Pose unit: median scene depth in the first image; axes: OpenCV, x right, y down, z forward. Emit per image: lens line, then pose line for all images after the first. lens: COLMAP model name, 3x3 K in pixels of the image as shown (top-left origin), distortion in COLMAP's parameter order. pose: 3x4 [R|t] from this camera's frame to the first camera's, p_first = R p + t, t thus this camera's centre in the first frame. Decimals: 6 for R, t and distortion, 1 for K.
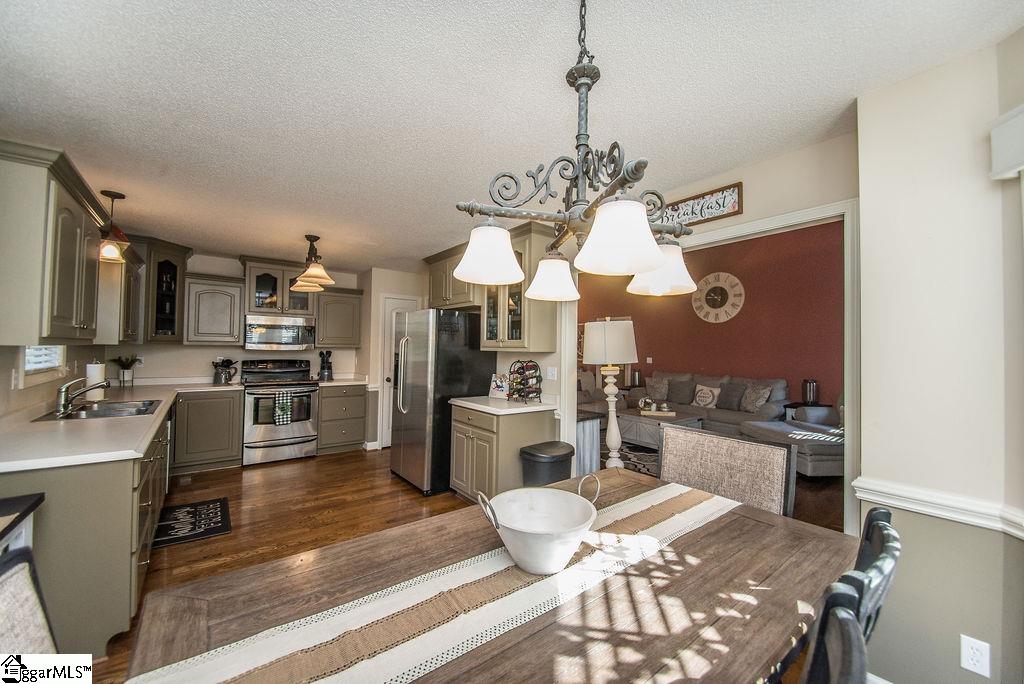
lens RADIAL K [[393.4, 0, 511.6], [0, 393.4, 339.3], [0, 0, 1]] dist [0.008432, -0.003588]
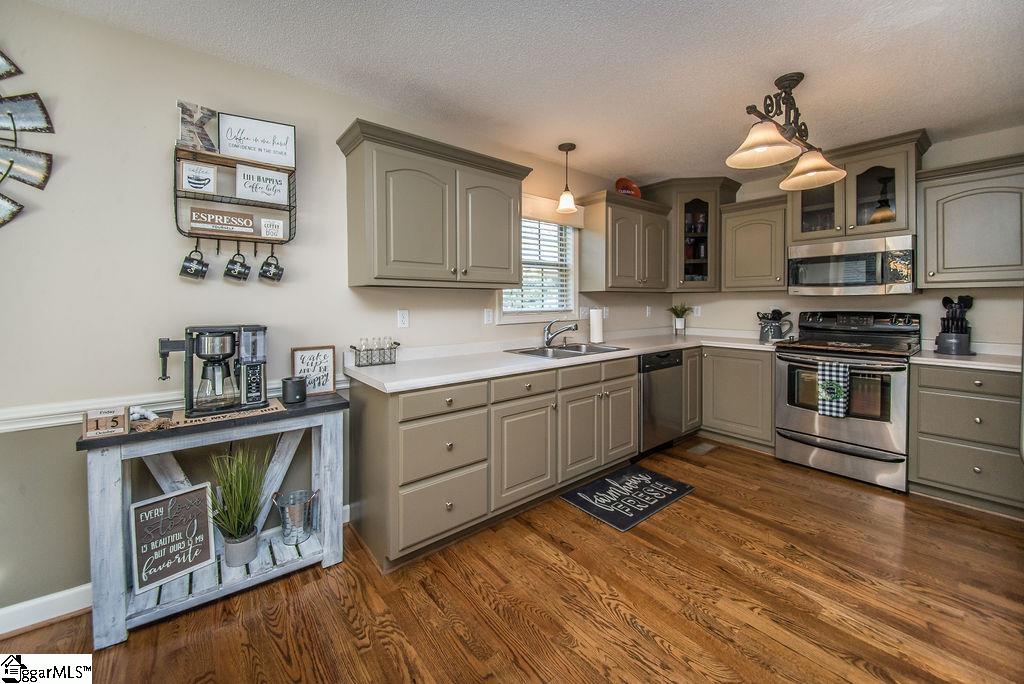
lens RADIAL K [[393.4, 0, 513.8], [0, 393.4, 309.1], [0, 0, 1]] dist [0.008432, -0.003588]
pose [[0.026073, 0.002398, -0.999657, 0.020500], [0.025965, 0.999658, 0.003075, 0.034494], [0.999323, -0.026036, 0.026002, 0.486463]]
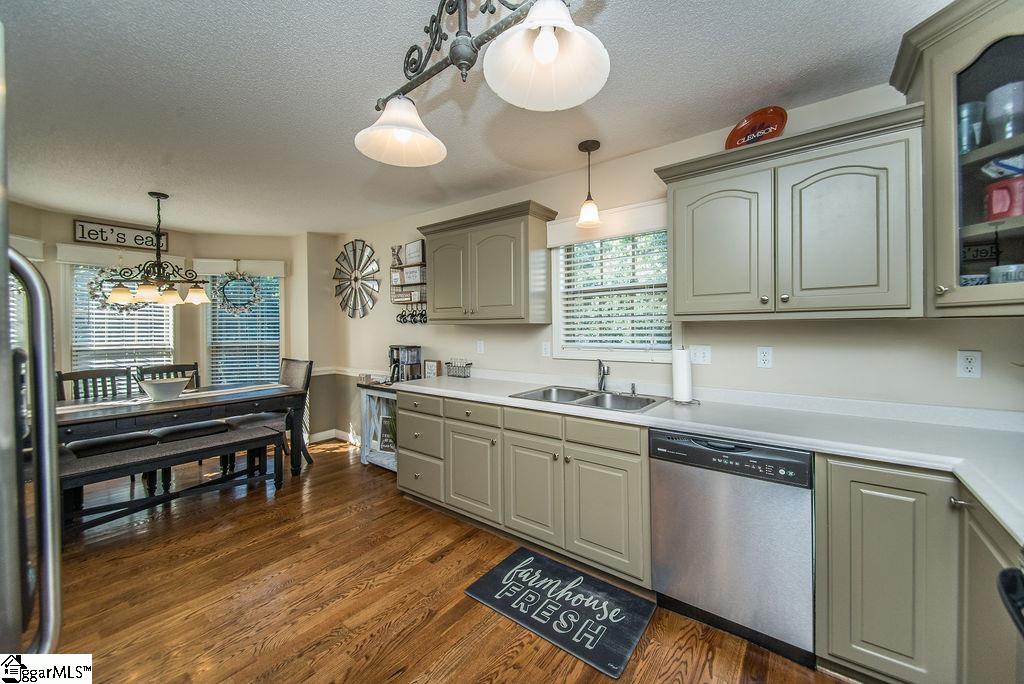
lens RADIAL K [[393.4, 0, 518.5], [0, 393.4, 328.9], [0, 0, 1]] dist [0.008432, -0.003588]
pose [[-0.963636, -0.011752, -0.266959, -0.379997], [-0.005914, 0.999726, -0.022662, 0.027473], [0.267152, -0.020259, -0.963441, 1.051465]]
